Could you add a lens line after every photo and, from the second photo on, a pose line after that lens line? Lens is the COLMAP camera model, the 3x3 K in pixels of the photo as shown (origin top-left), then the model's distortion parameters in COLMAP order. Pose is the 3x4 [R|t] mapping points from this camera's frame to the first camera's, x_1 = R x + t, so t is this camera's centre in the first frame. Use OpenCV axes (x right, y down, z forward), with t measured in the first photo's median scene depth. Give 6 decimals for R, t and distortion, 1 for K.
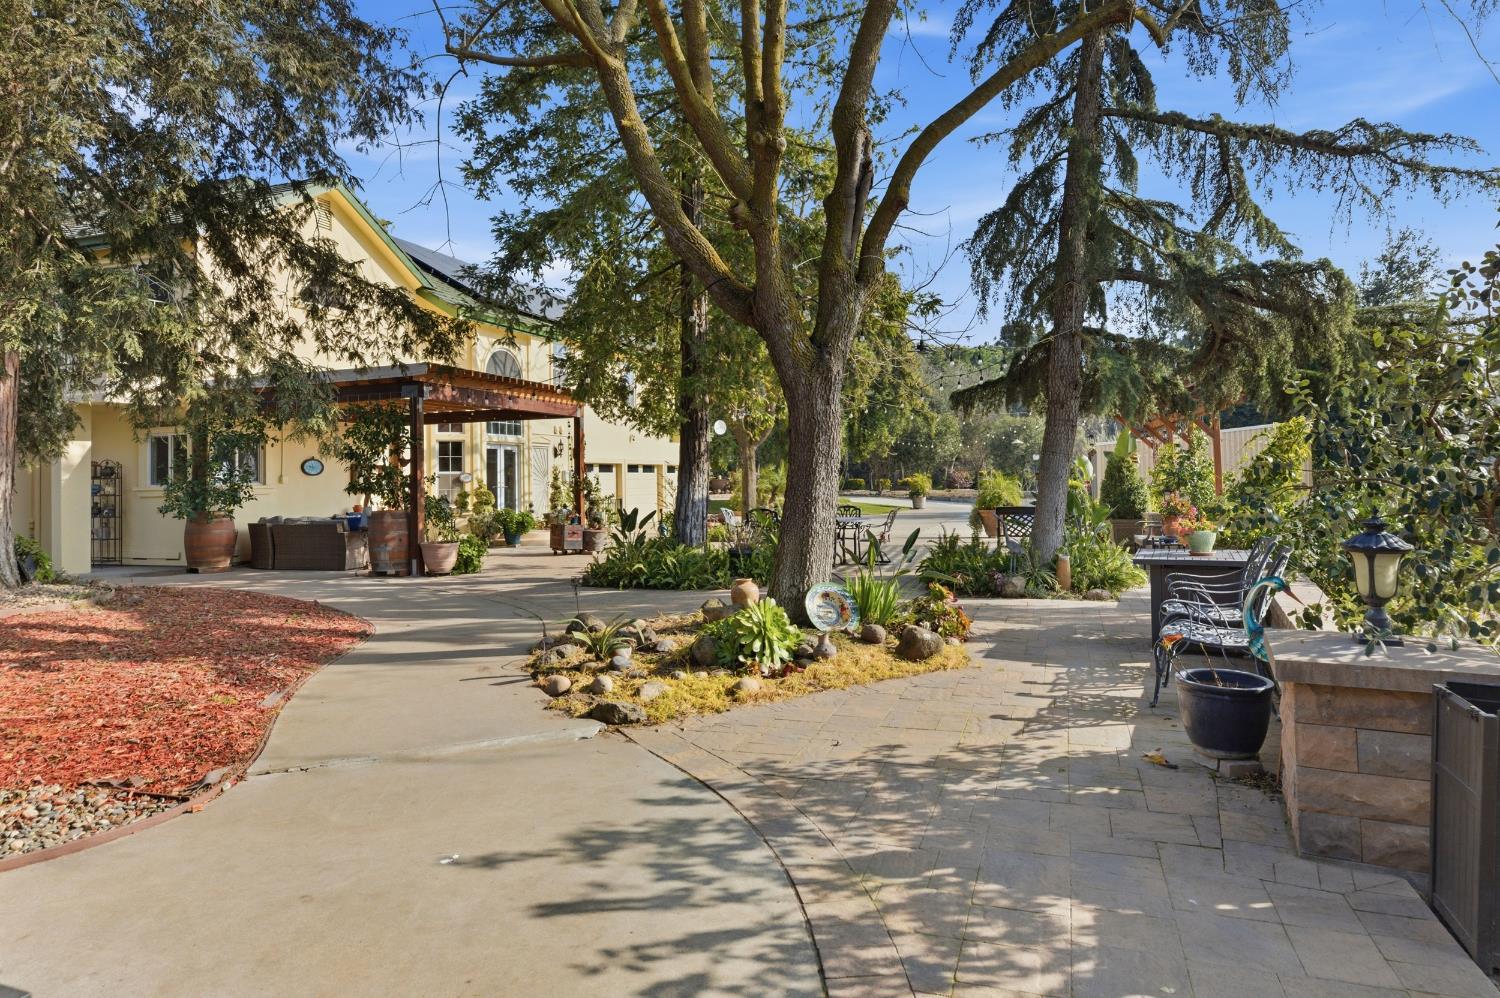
lens RADIAL K [[868.2, 0, 750.5], [0, 868.2, 495.8], [0, 0, 1]] dist [0.002028, 0.000187]
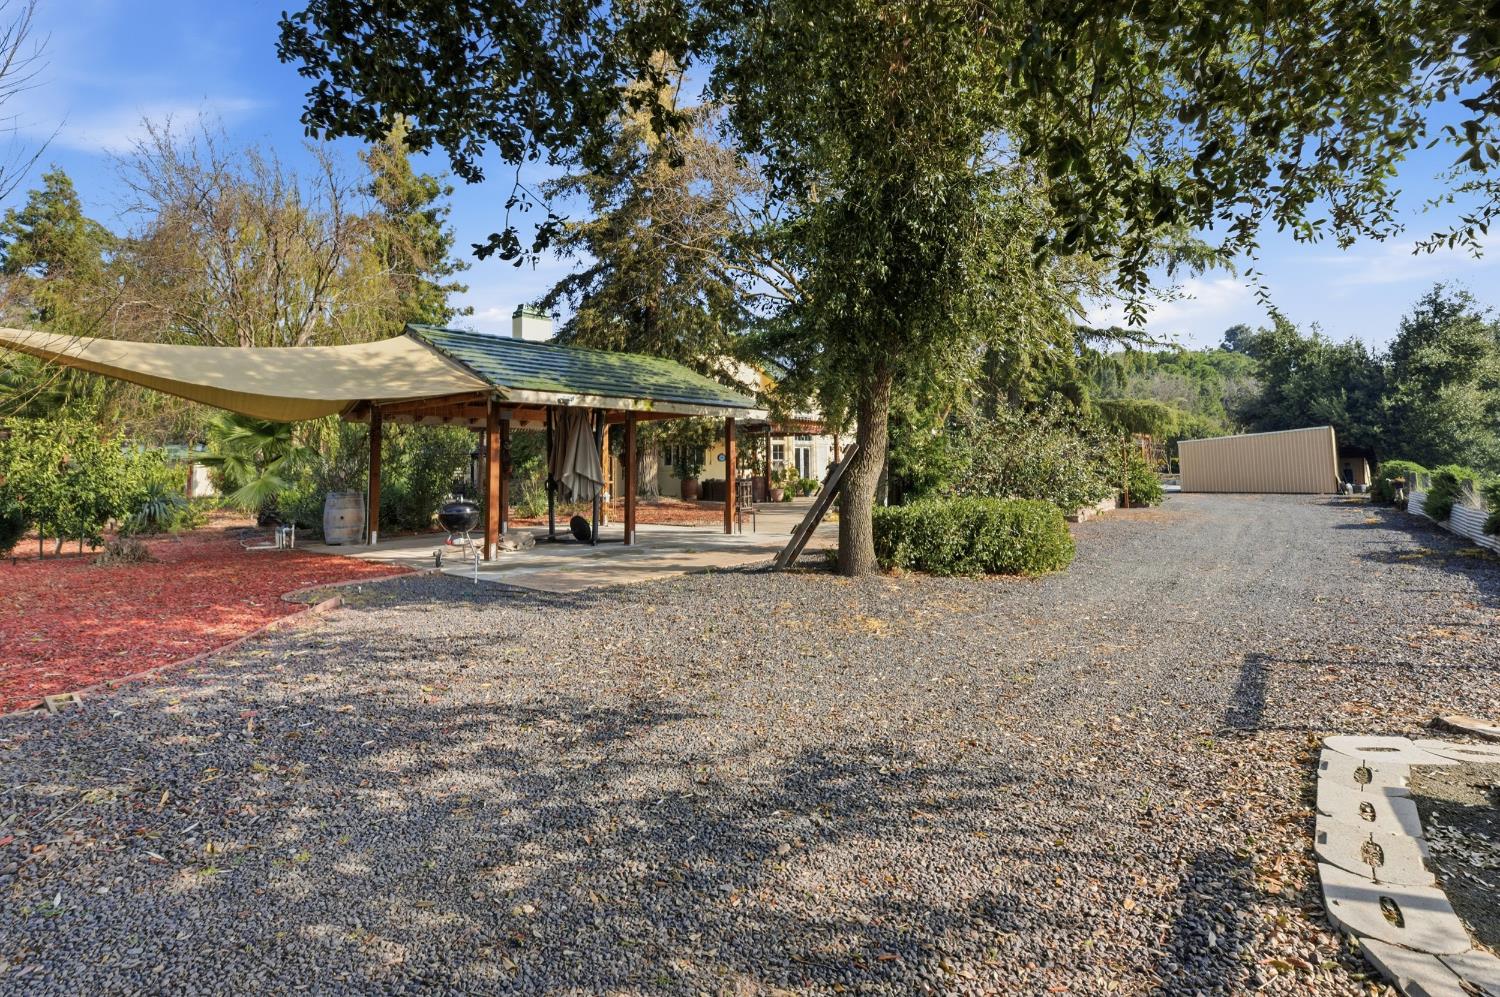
lens RADIAL K [[685.4, 0, 750.7], [0, 685.4, 493.9], [0, 0, 1]] dist [-0.003515, -0.000461]
pose [[0.937132, 0.016050, -0.348605, 0.163404], [-0.007512, 0.999638, 0.025828, 0.012096], [0.348893, -0.021585, 0.936914, -0.555033]]
